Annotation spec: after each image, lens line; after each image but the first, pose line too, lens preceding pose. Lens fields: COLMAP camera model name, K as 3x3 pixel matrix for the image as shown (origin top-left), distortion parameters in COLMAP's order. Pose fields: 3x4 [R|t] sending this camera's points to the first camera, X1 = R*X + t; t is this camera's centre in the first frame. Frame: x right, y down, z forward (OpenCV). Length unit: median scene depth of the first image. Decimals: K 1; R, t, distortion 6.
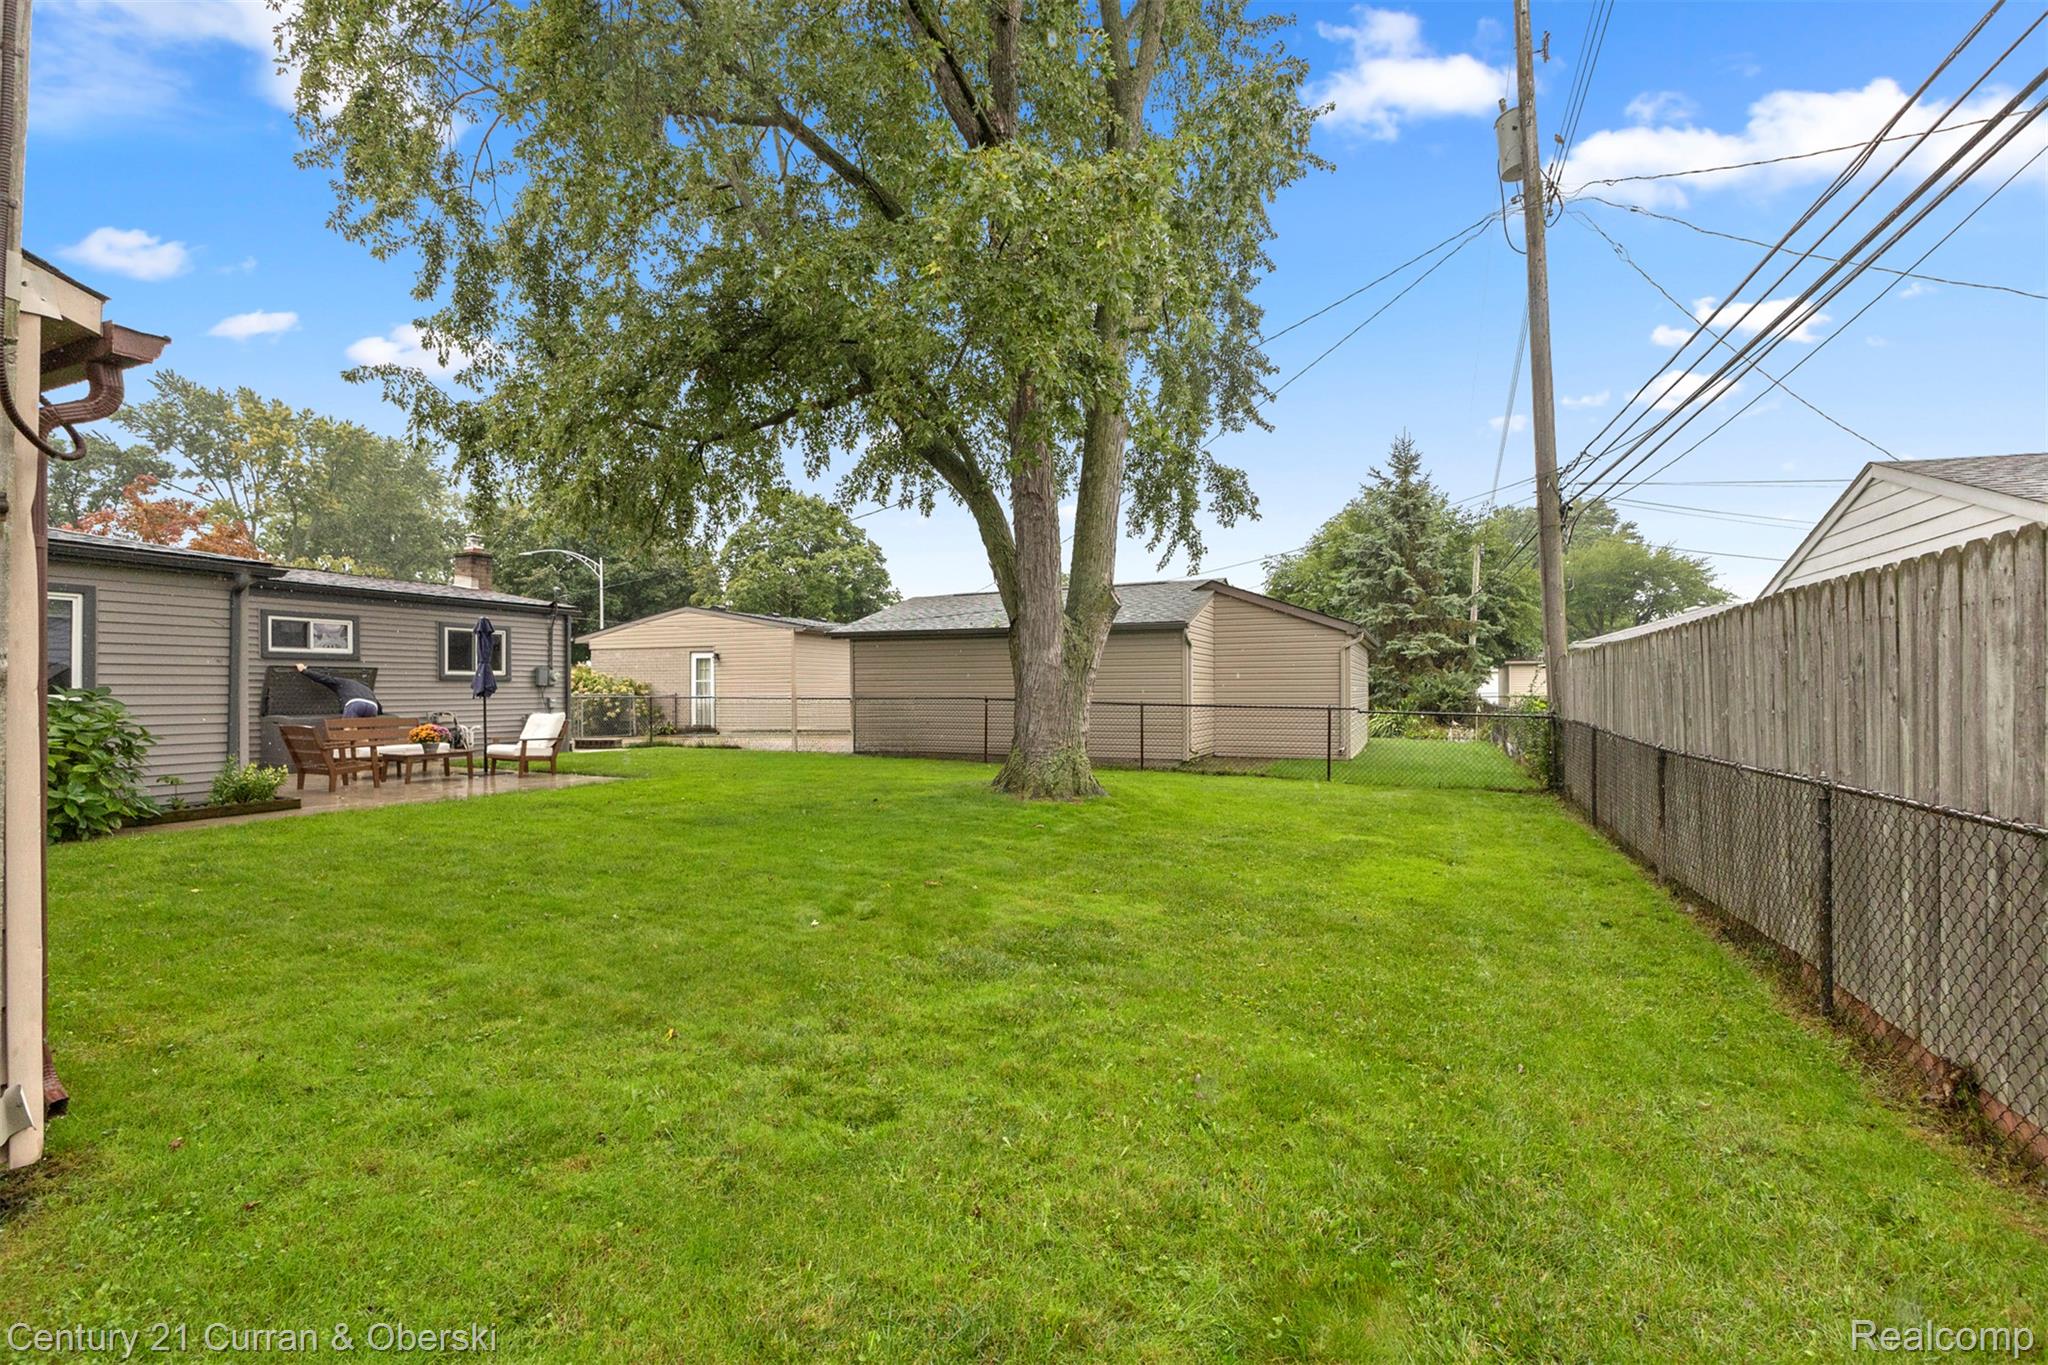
lens RADIAL K [[917.3, 0, 1024.0], [0, 917.3, 682.5], [0, 0, 1]] dist [-0.001753, -0.000317]
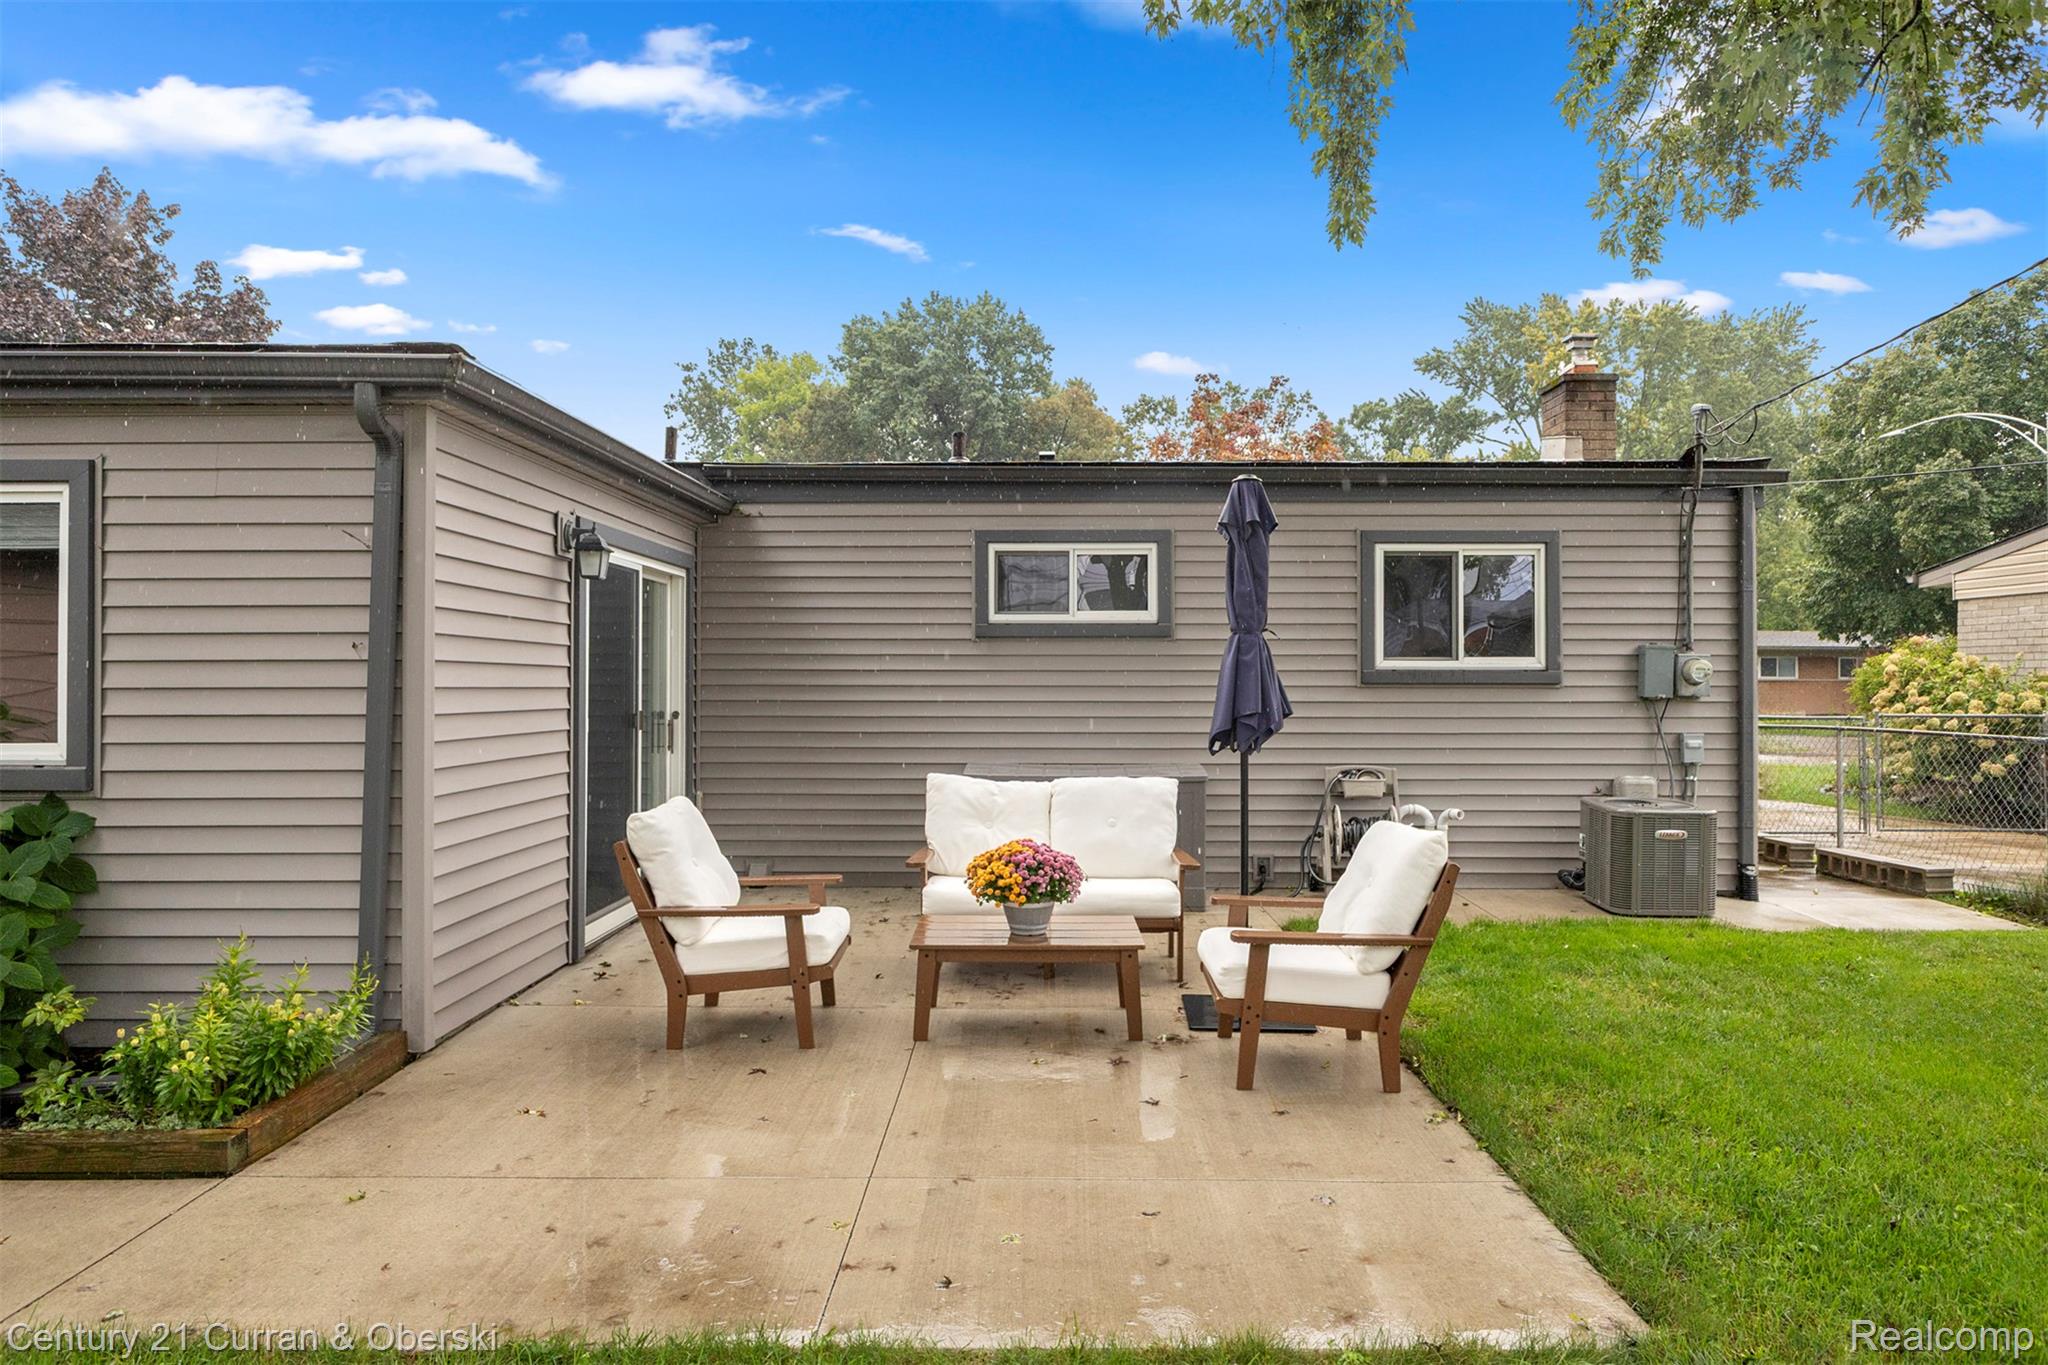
lens RADIAL K [[1260.2, 0, 1024.0], [0, 1260.2, 682.5], [0, 0, 1]] dist [-0.011870, -0.001723]
pose [[0.399025, 0.004670, -0.916928, -0.138096], [0.002662, 0.999977, 0.006252, -0.004368], [0.916936, -0.004935, 0.399004, 0.429980]]
